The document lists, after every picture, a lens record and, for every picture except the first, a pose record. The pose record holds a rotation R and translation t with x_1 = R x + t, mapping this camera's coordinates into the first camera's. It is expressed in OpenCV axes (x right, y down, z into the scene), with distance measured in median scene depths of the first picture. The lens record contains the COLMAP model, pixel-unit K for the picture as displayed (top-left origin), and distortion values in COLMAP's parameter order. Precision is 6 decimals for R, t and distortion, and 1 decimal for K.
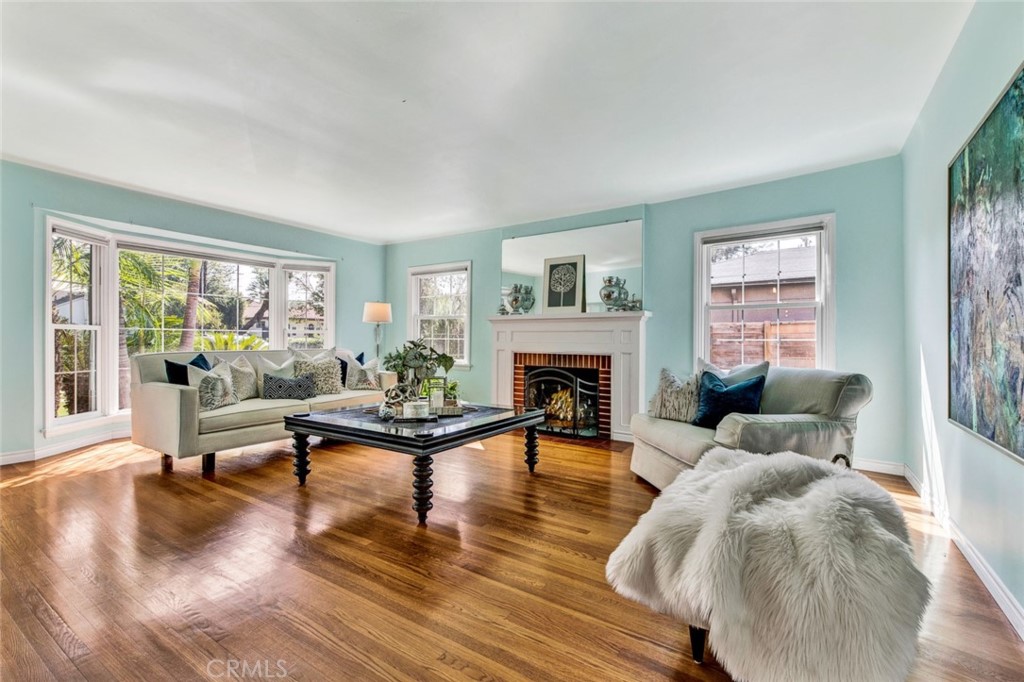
lens RADIAL K [[437.2, 0, 512.0], [0, 437.2, 341.0], [0, 0, 1]] dist [-0.034256, 0.000113]
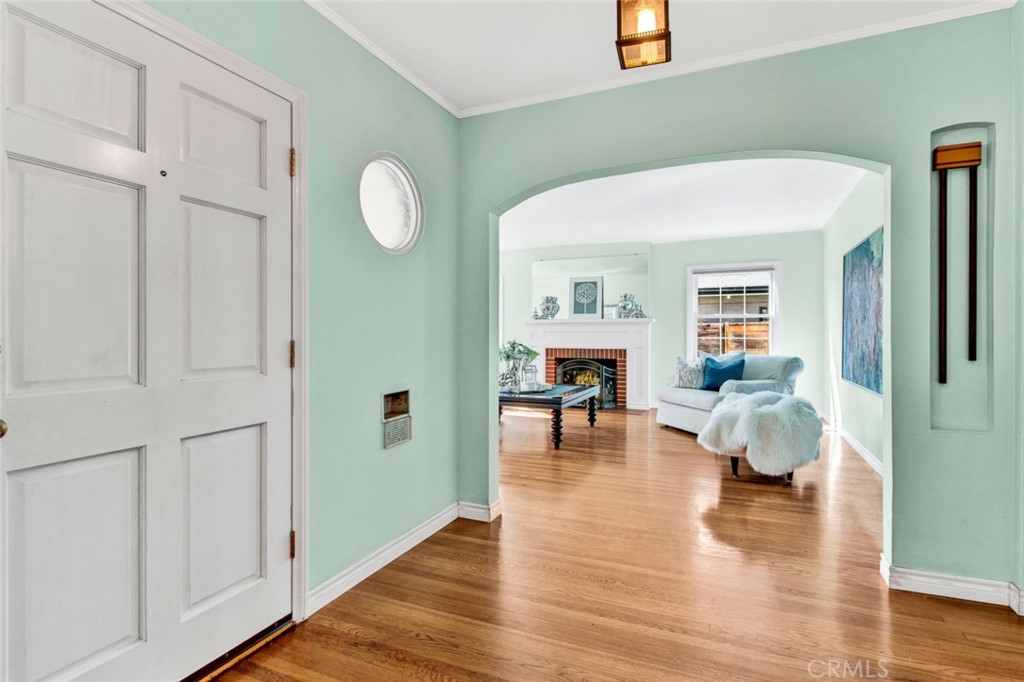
lens RADIAL K [[430.6, 0, 512.0], [0, 430.6, 341.0], [0, 0, 1]] dist [0.000282, -0.000079]
pose [[0.994178, -0.012349, 0.107040, -0.289729], [0.011149, 0.999868, 0.011798, -0.014369], [-0.107172, -0.010536, 0.994185, -0.344058]]
